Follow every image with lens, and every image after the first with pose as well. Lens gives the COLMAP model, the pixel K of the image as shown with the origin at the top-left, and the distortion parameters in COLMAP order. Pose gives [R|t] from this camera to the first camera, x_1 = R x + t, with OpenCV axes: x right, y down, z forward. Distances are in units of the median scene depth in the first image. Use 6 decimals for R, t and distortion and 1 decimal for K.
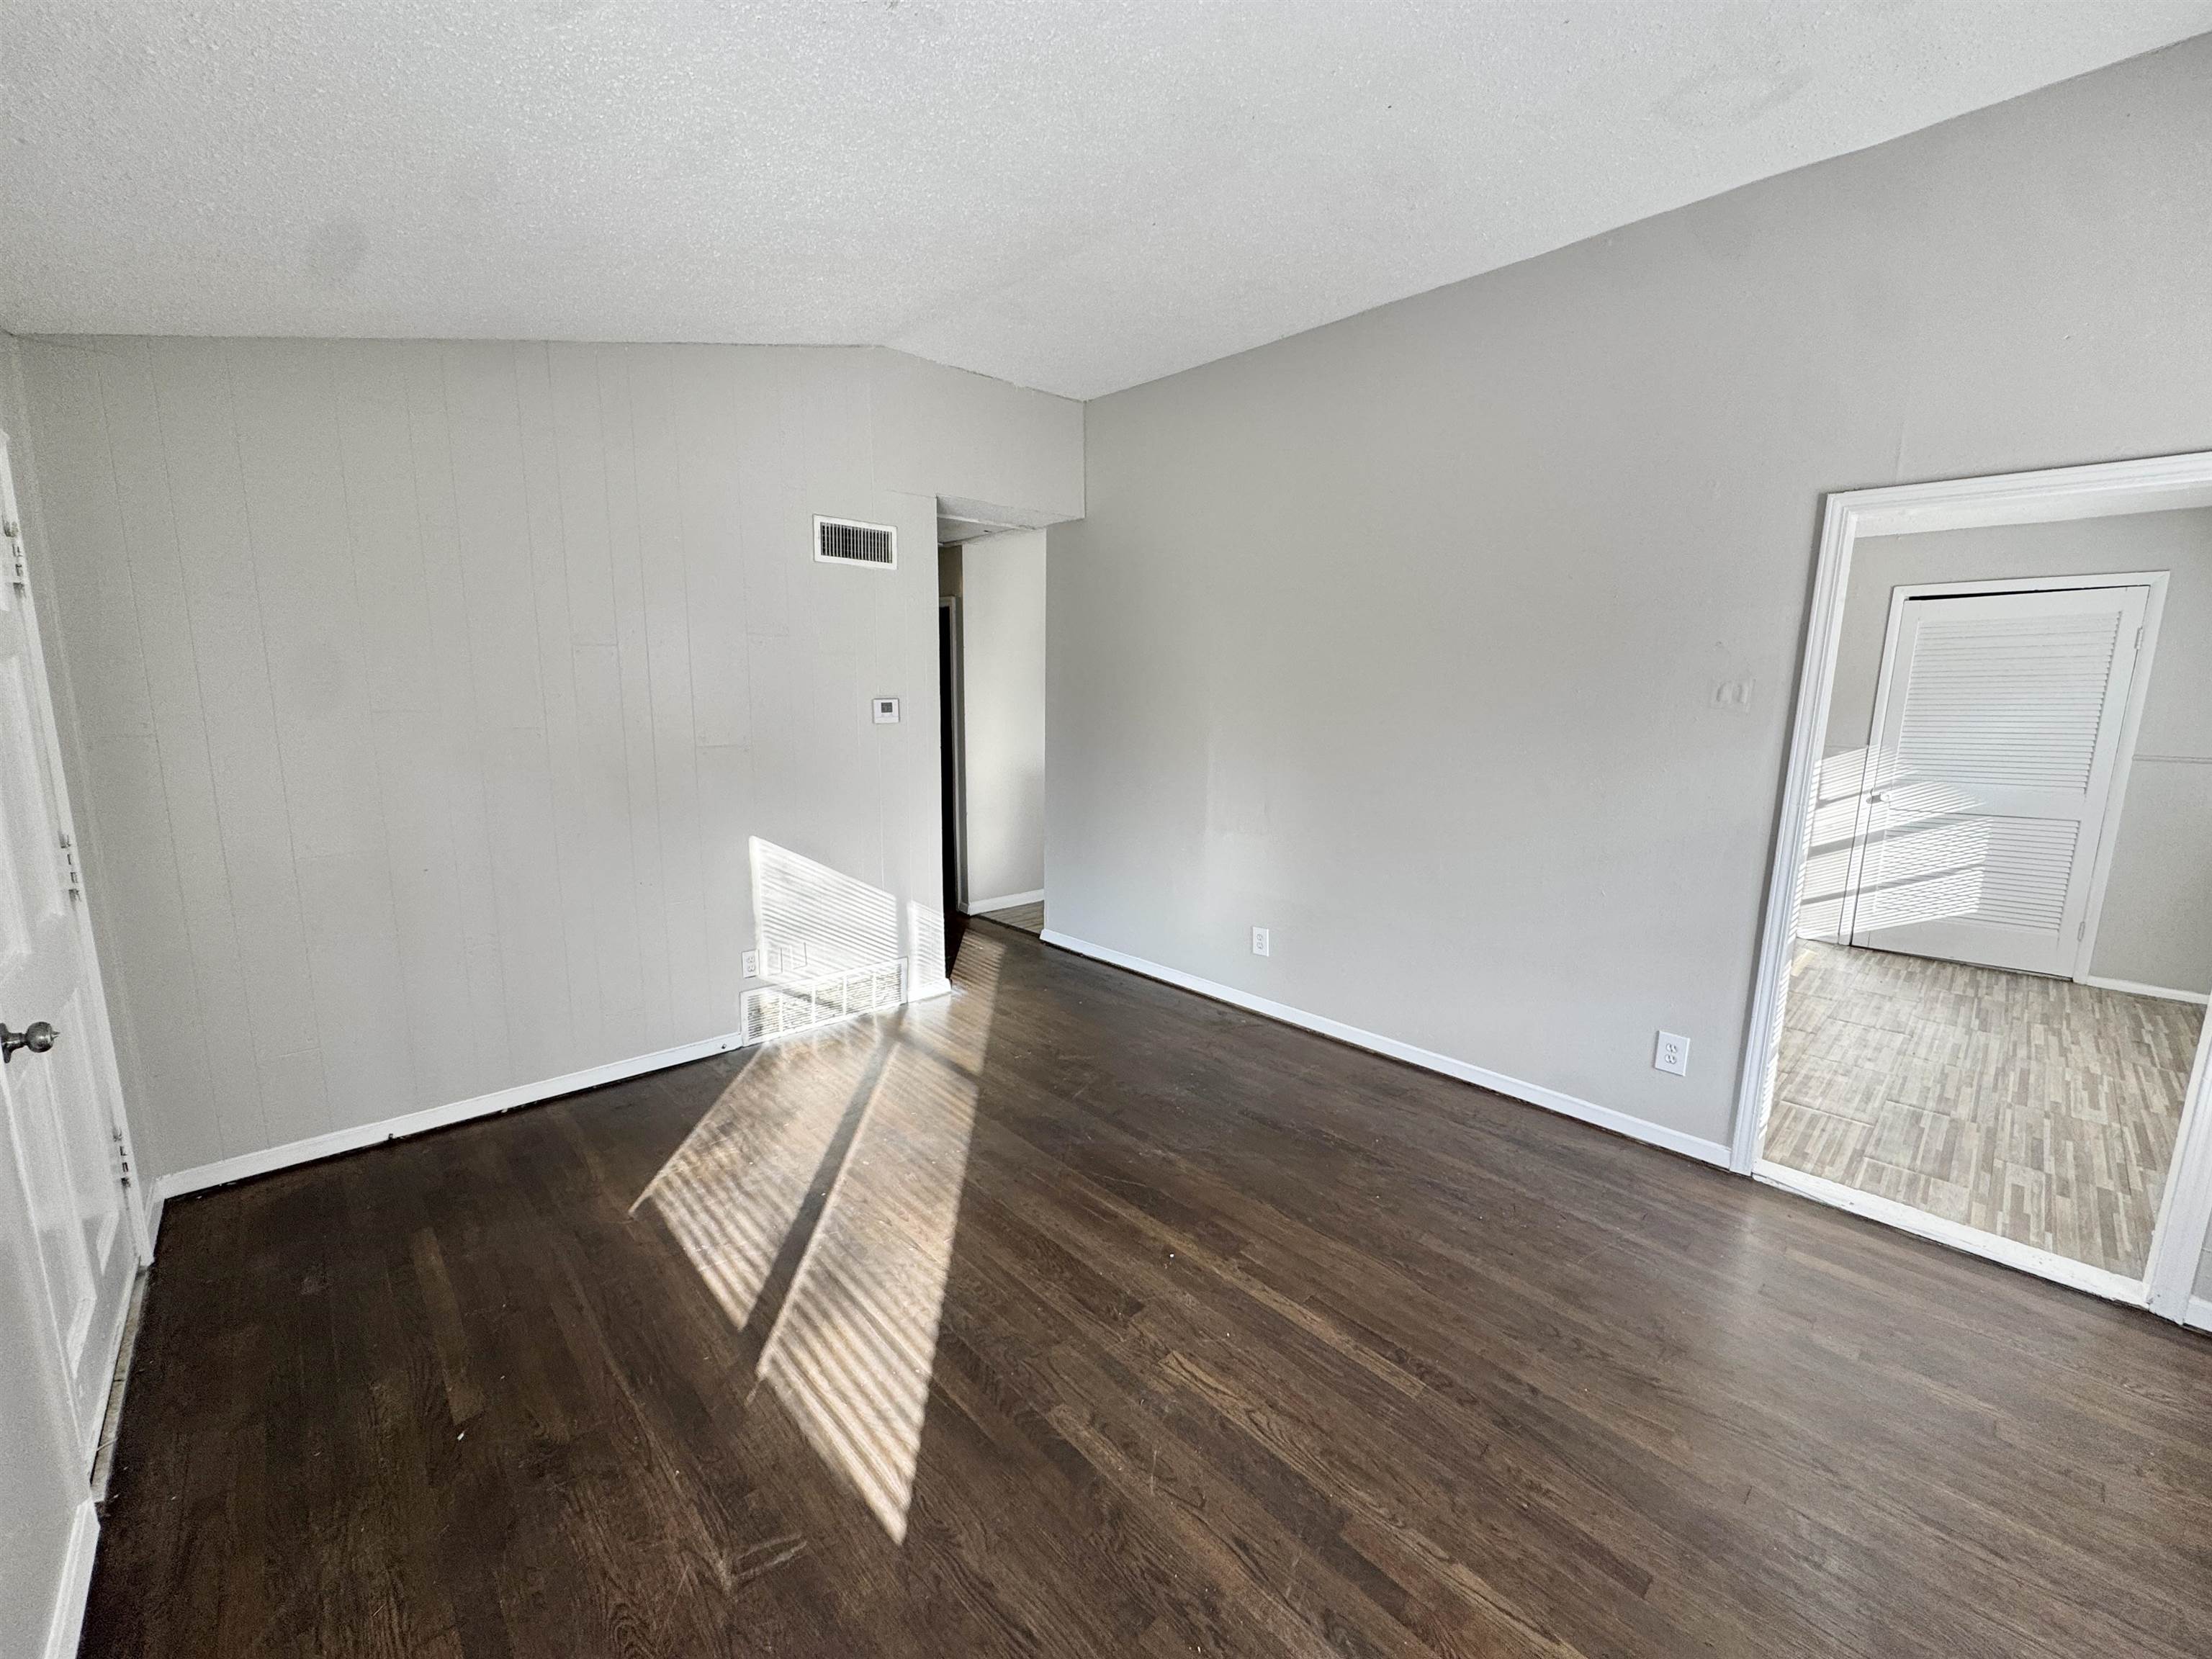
lens RADIAL K [[890.0, 0, 1100.1], [0, 890.0, 829.9], [0, 0, 1]] dist [-0.001431, -0.000175]
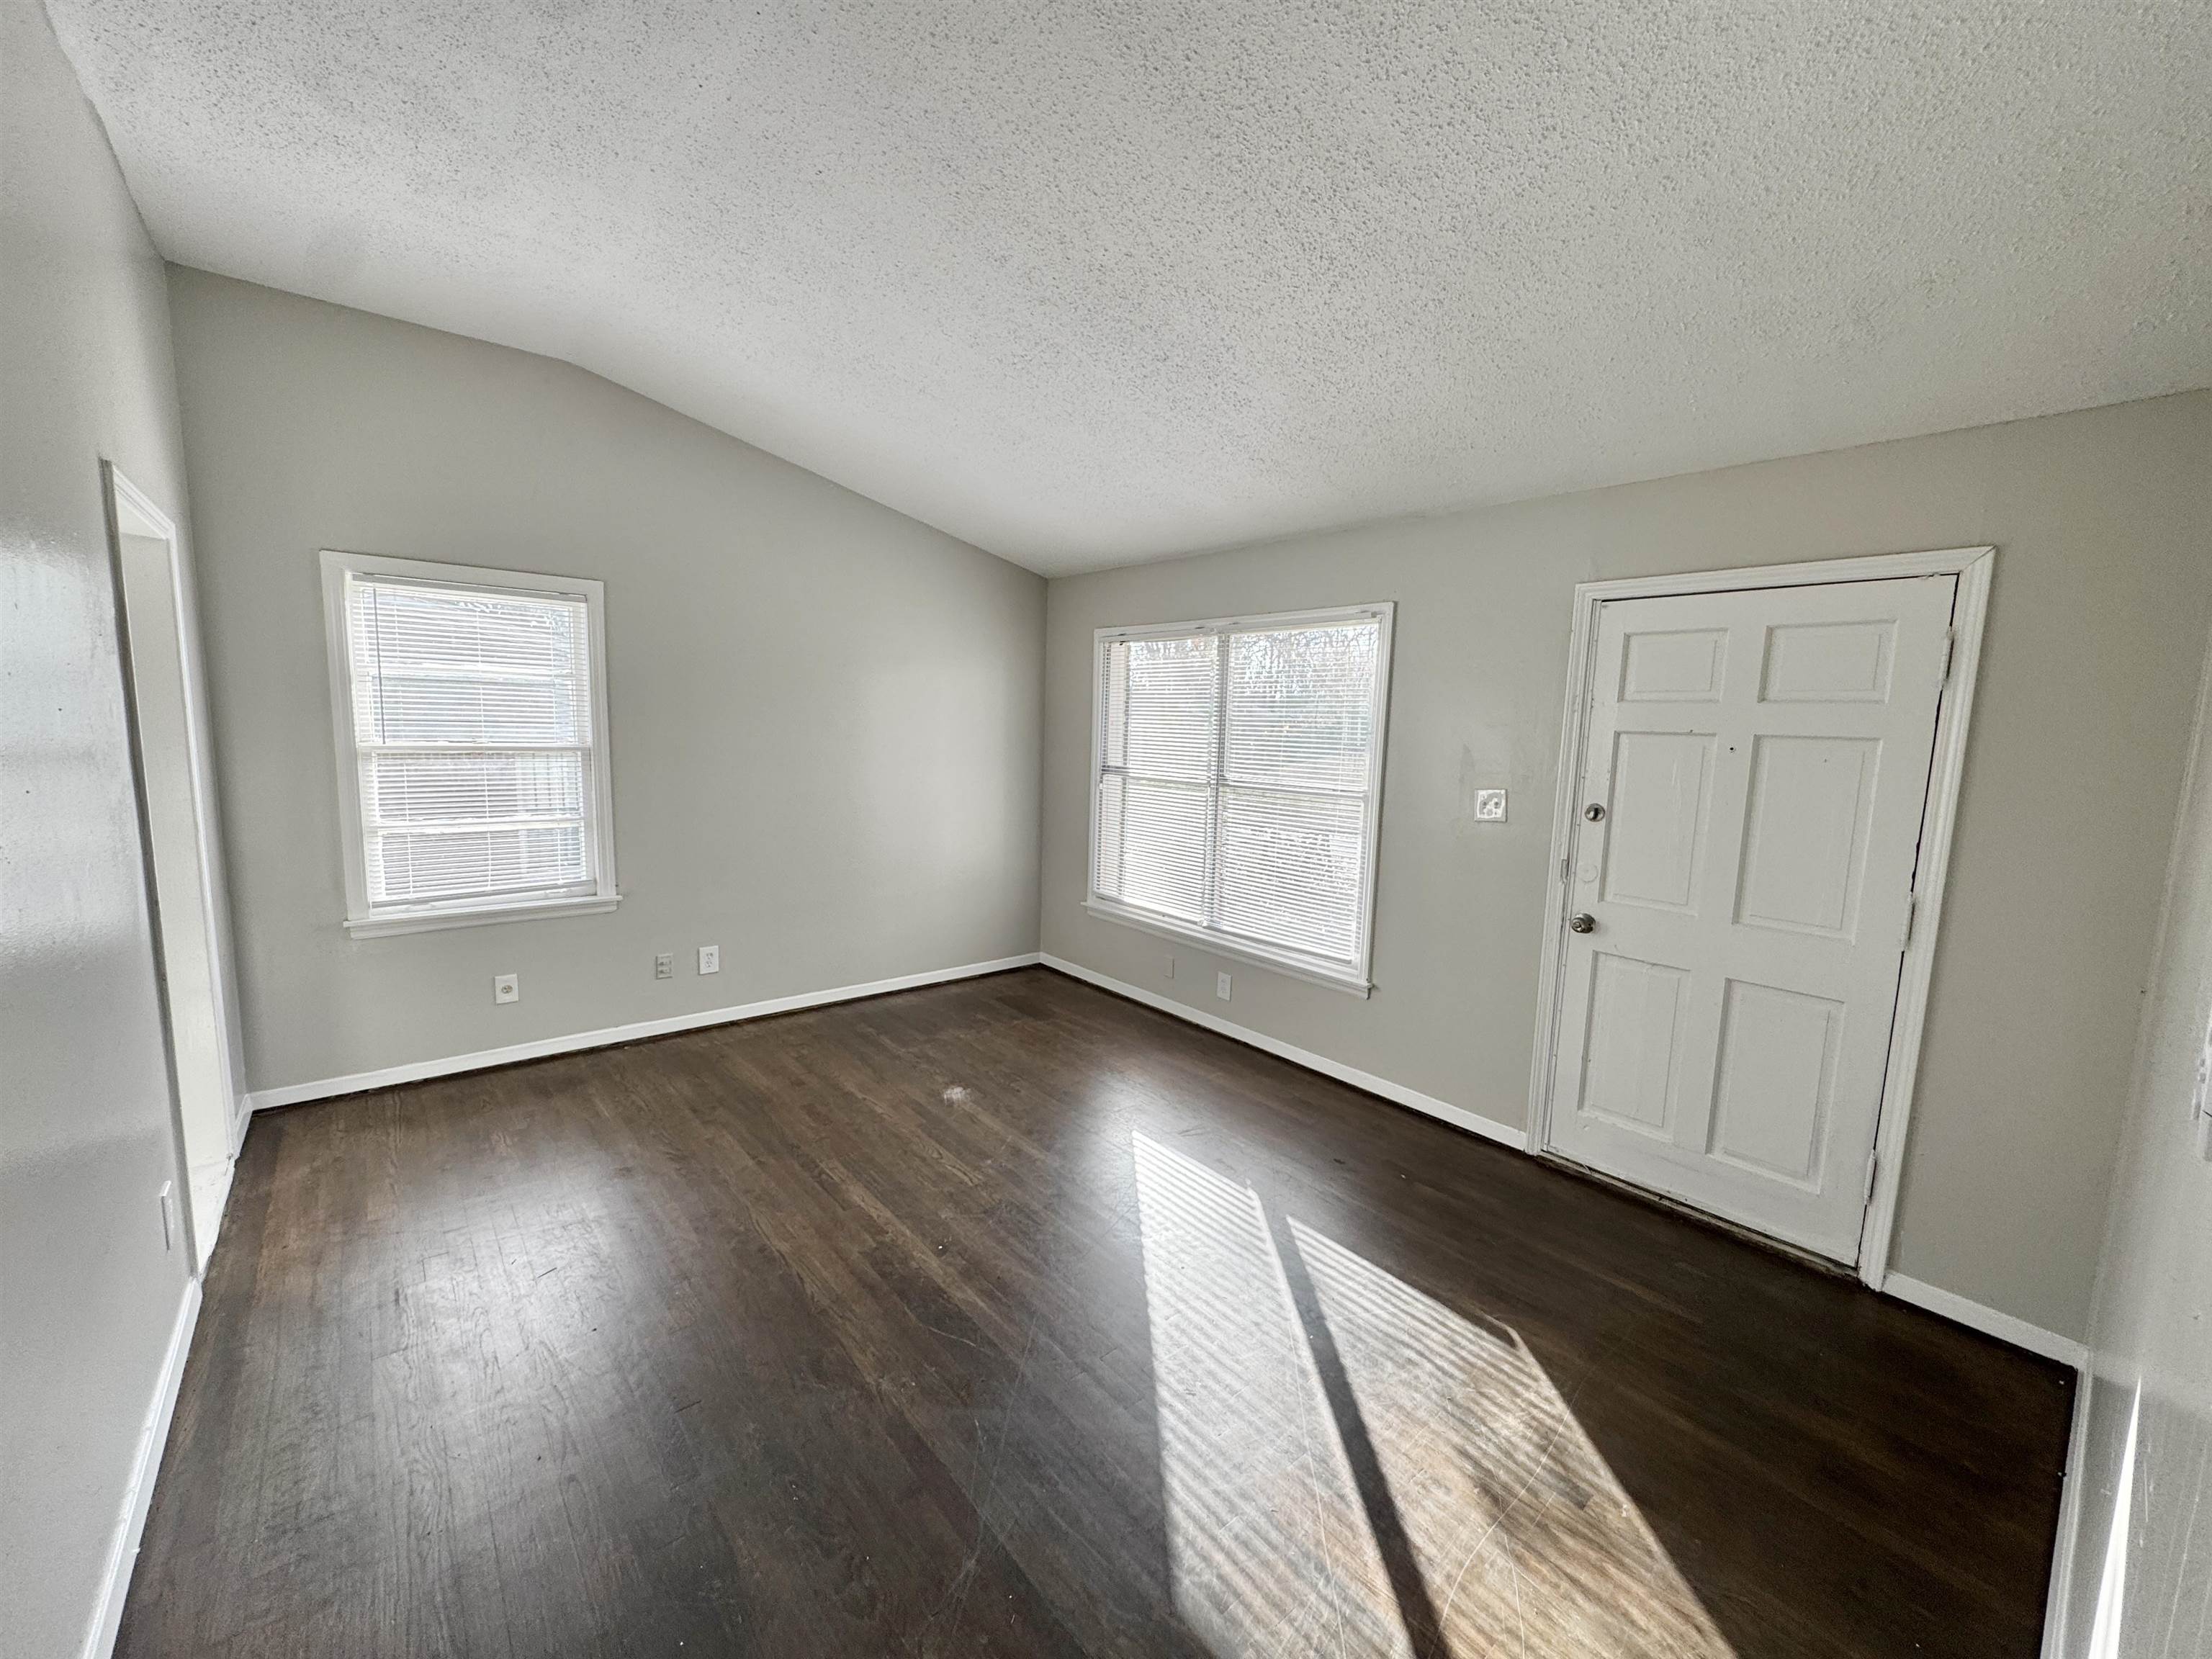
lens RADIAL K [[890.0, 0, 1109.1], [0, 890.0, 830.4], [0, 0, 1]] dist [-0.001431, -0.000175]
pose [[-0.998167, -0.044660, 0.040851, -0.150987], [-0.030999, 0.956918, 0.288700, -0.338736], [-0.051984, 0.286904, -0.956548, 1.949383]]
